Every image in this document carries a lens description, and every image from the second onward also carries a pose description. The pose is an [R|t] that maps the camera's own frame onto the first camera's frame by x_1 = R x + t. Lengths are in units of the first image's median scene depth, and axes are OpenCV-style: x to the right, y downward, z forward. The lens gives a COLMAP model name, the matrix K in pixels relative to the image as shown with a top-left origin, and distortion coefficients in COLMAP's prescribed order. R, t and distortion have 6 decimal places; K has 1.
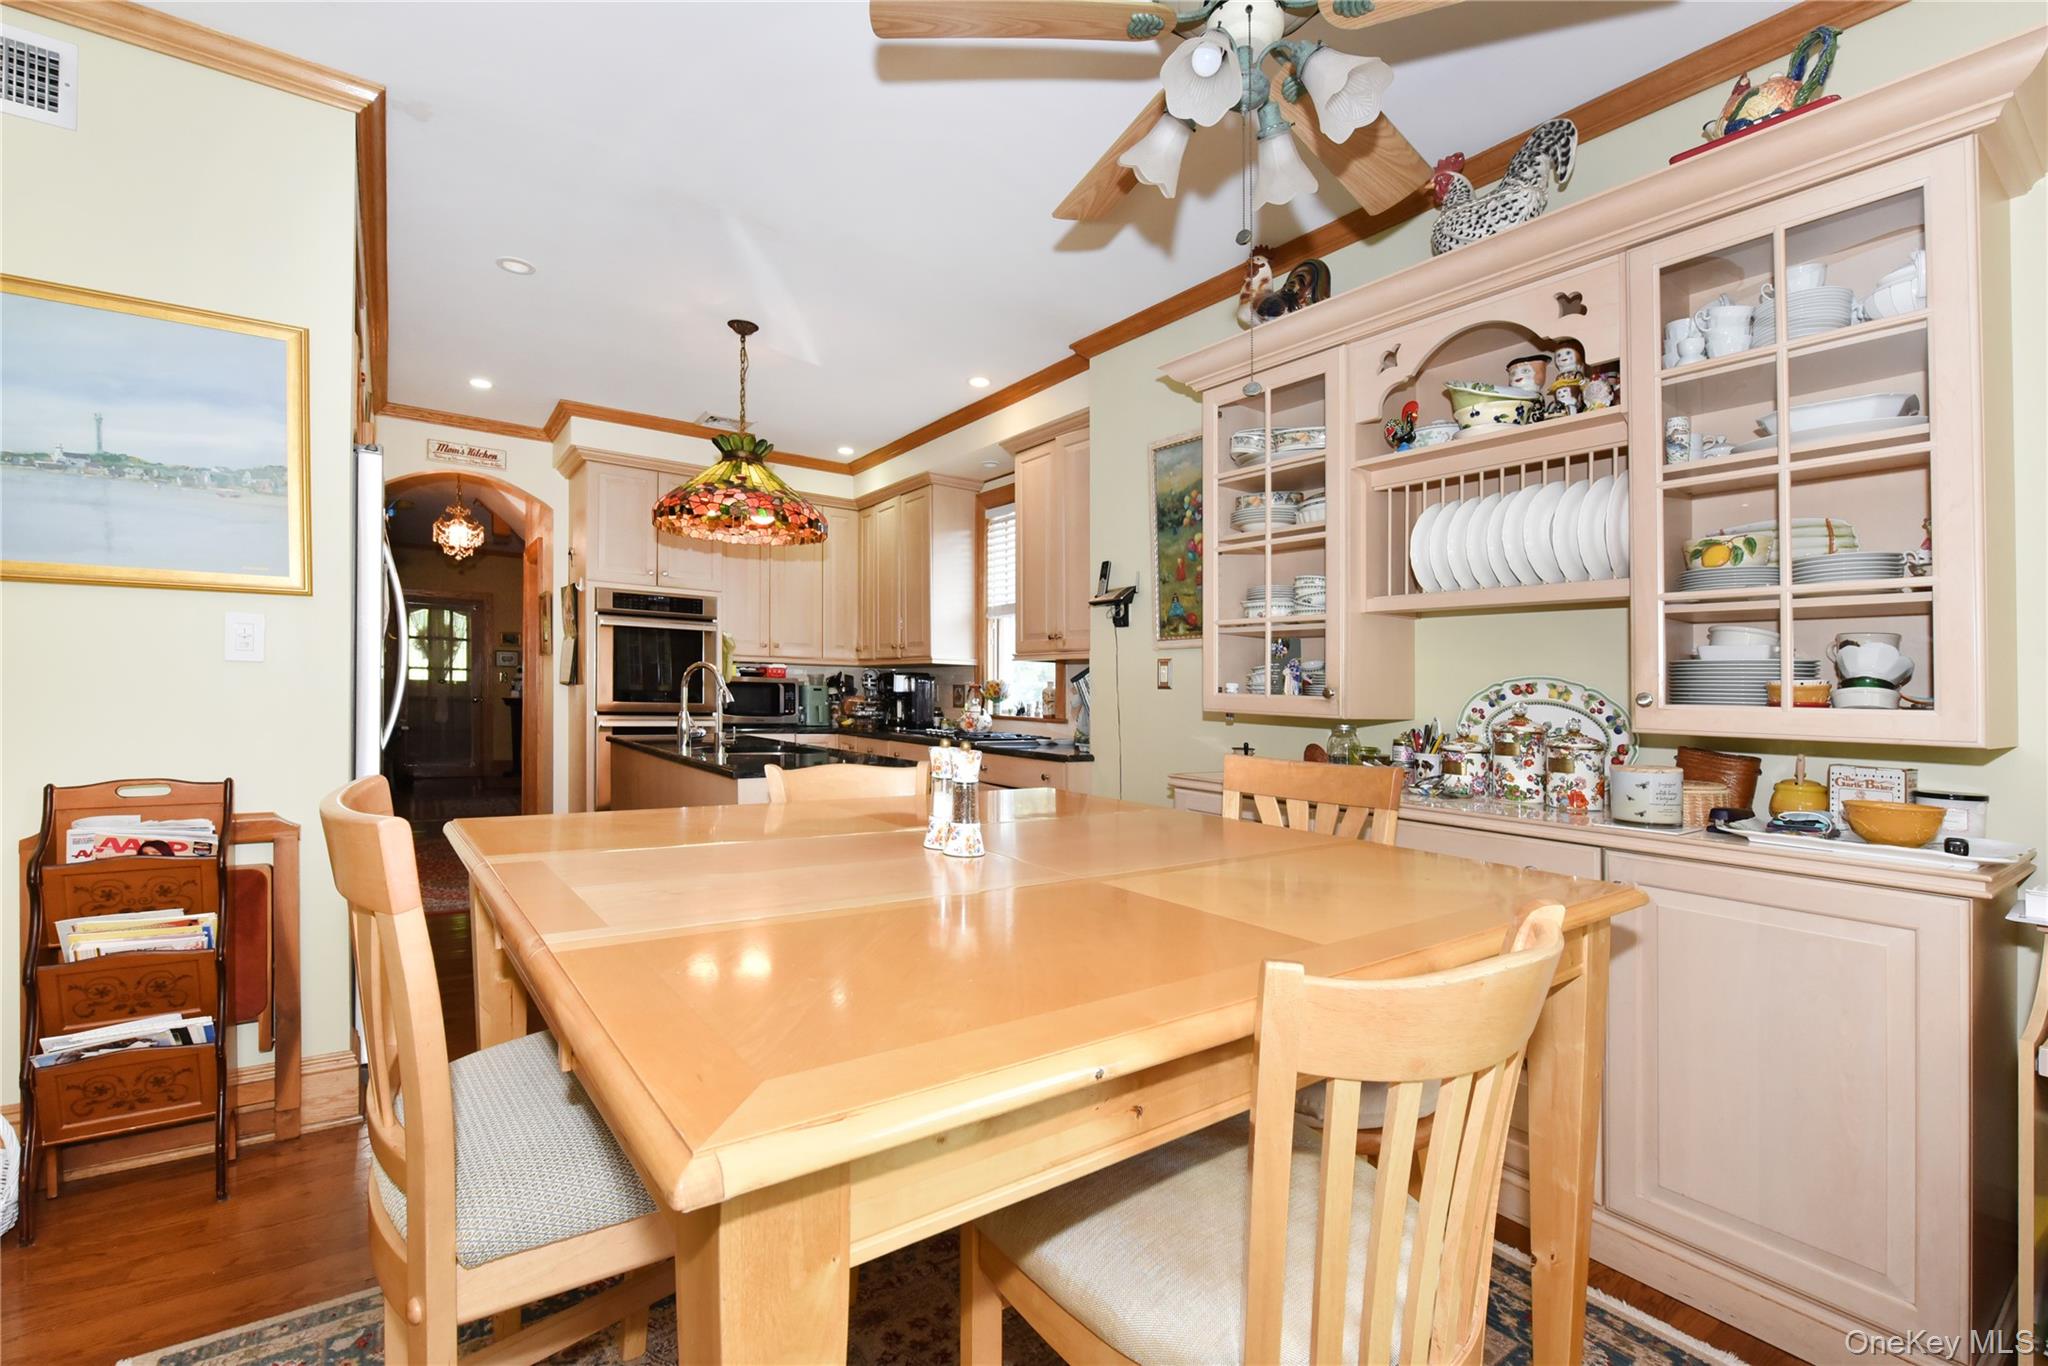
lens RADIAL K [[894.9, 0, 989.2], [0, 894.9, 680.3], [0, 0, 1]] dist [-0.002755, -0.000586]
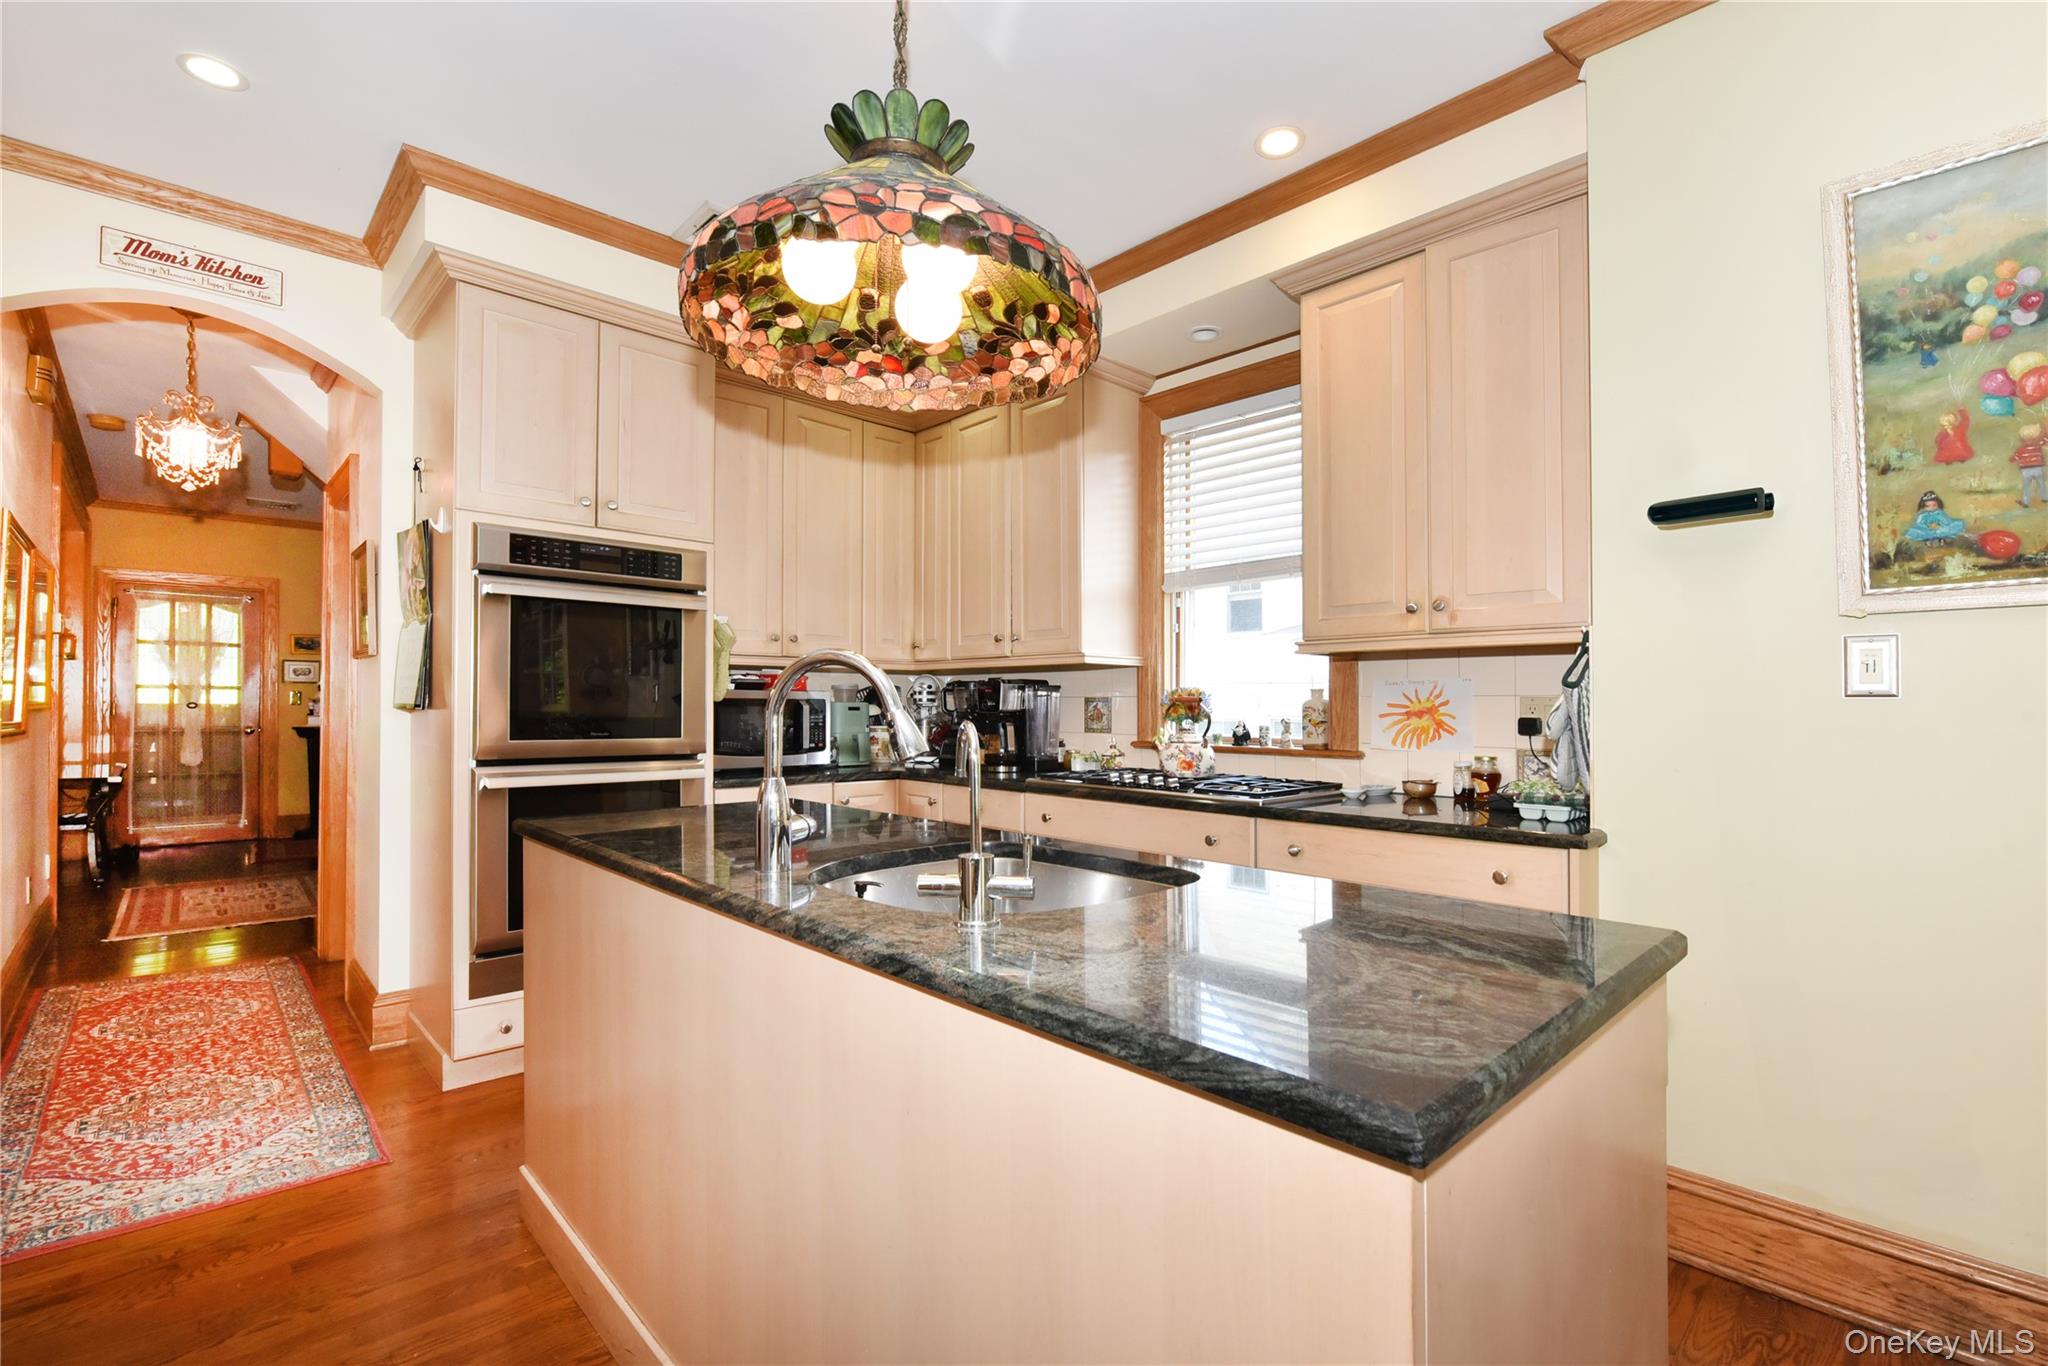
lens RADIAL K [[891.9, 0, 1077.1], [0, 891.9, 668.5], [0, 0, 1]] dist [-0.008320, -0.000354]
pose [[0.976174, -0.009985, 0.216757, -0.196576], [0.015422, 0.999607, -0.023405, -0.000770], [-0.216439, 0.026190, 0.975945, 0.392671]]
